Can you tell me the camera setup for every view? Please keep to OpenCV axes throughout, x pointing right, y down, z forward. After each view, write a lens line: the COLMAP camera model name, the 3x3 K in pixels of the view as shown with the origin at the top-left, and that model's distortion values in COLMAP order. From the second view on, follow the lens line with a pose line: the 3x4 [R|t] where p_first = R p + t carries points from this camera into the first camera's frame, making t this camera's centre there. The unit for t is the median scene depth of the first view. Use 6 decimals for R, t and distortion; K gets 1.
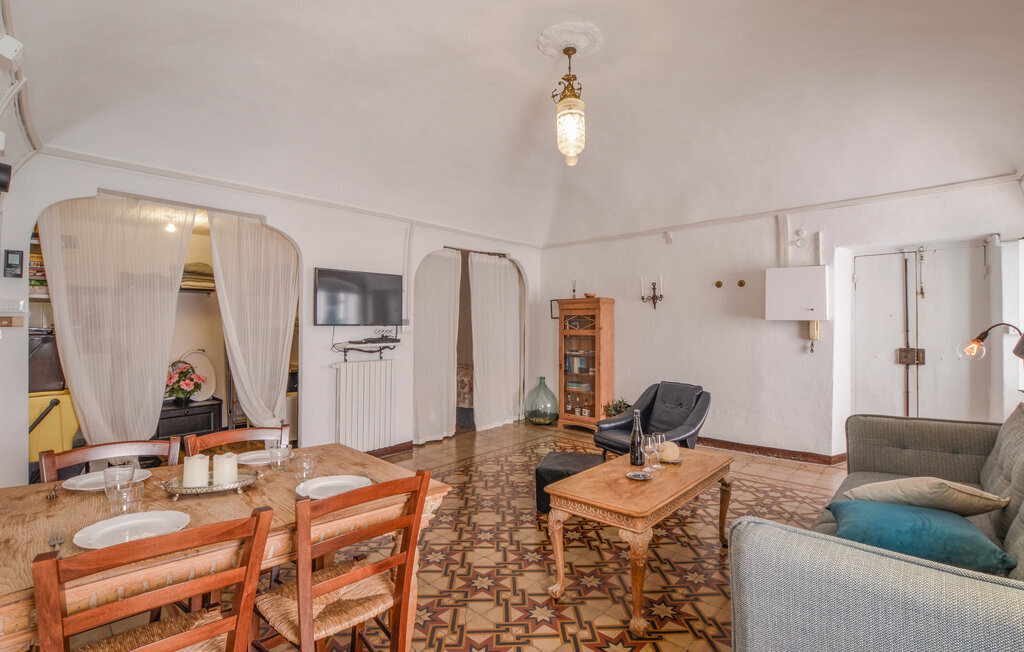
lens RADIAL K [[473.5, 0, 522.1], [0, 473.5, 315.9], [0, 0, 1]] dist [-0.020747, 0.002179]
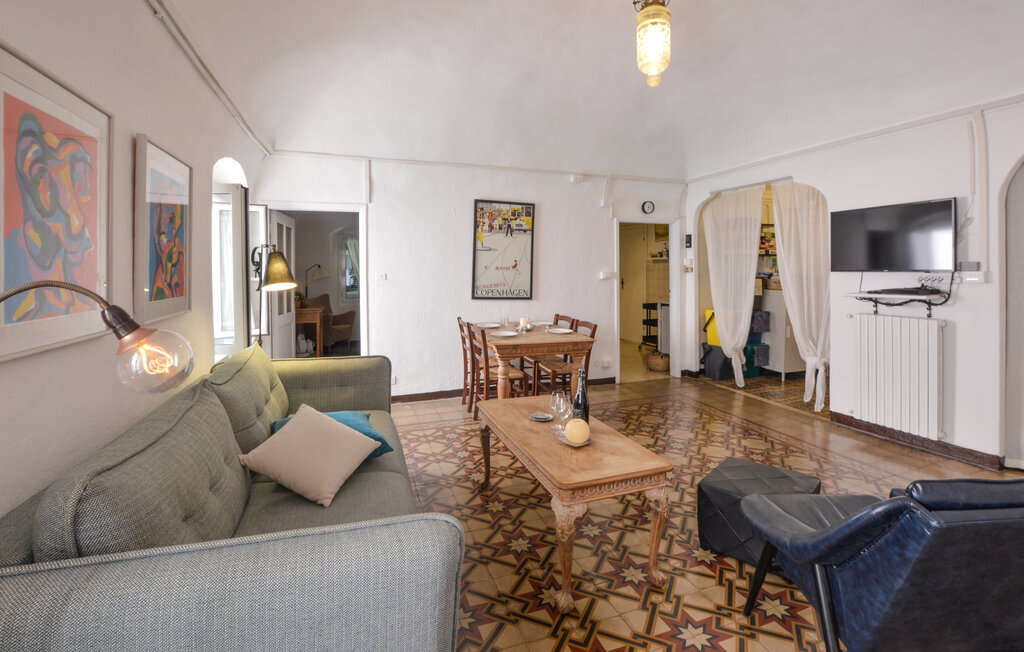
lens RADIAL K [[473.5, 0, 530.0], [0, 473.5, 282.0], [0, 0, 1]] dist [-0.020747, 0.002179]
pose [[-0.432274, 0.029315, -0.901265, 0.540442], [0.017771, 0.999554, 0.023988, 0.007935], [0.901567, -0.005647, -0.432603, 0.659614]]
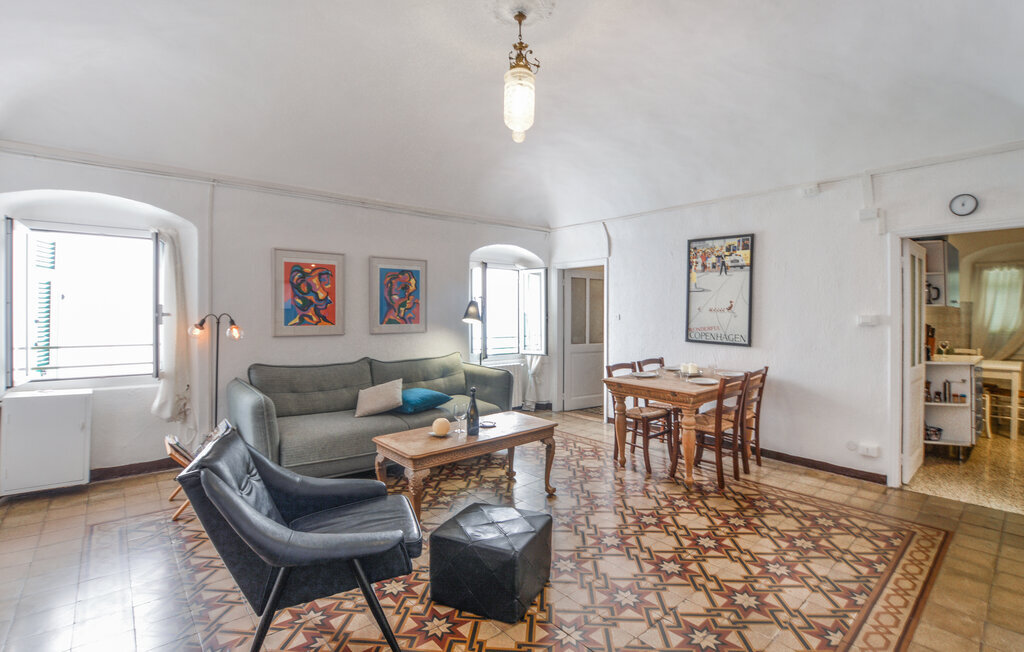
lens RADIAL K [[473.5, 0, 513.3], [0, 473.5, 317.2], [0, 0, 1]] dist [-0.020747, 0.002179]
pose [[-0.996120, 0.003713, 0.087922, 0.026778], [0.003107, 0.999970, -0.007032, 0.019593], [-0.087946, -0.006731, -0.996103, 1.075589]]
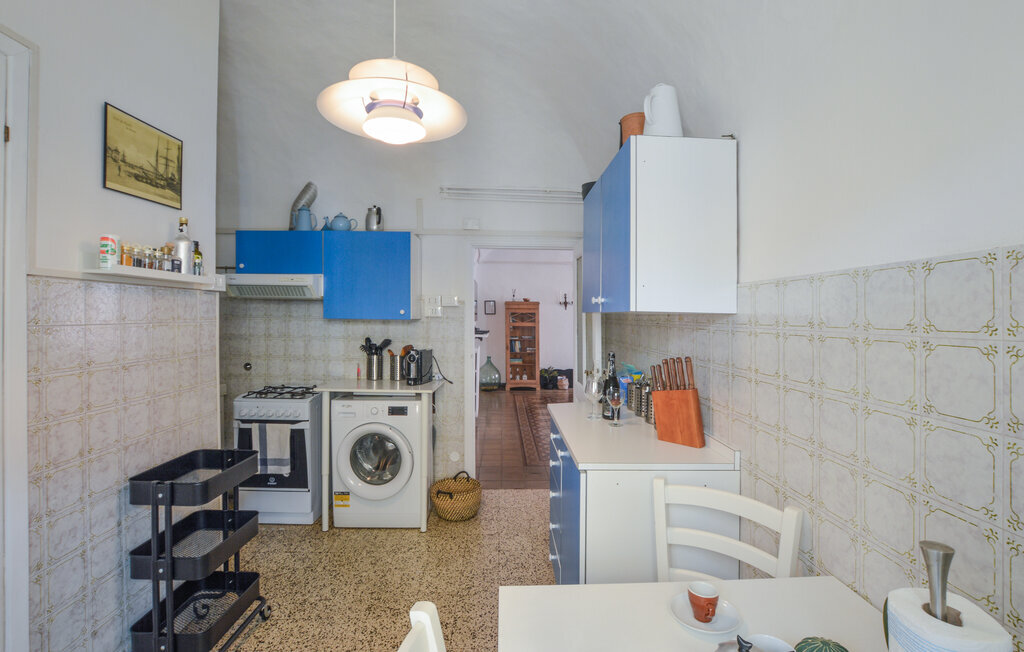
lens RADIAL K [[473.5, 0, 514.7], [0, 473.5, 321.0], [0, 0, 1]] dist [-0.020747, 0.002179]
pose [[0.681299, 0.004257, 0.731992, -1.071197], [-0.009845, 0.999946, 0.003348, 0.021246], [-0.731939, -0.009487, 0.681304, -0.002259]]
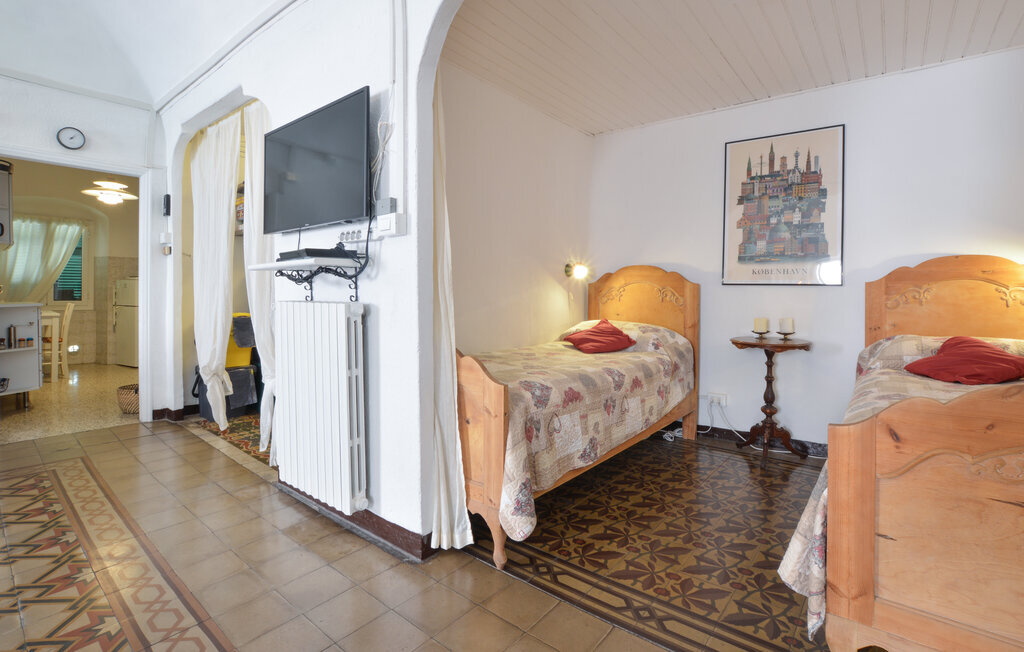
lens RADIAL K [[473.5, 0, 511.4], [0, 473.5, 303.4], [0, 0, 1]] dist [-0.020747, 0.002179]
pose [[0.055323, 0.023287, -0.998197, 0.128155], [0.001449, 0.999725, 0.023403, 0.072101], [0.998467, -0.002741, 0.055274, 0.970516]]
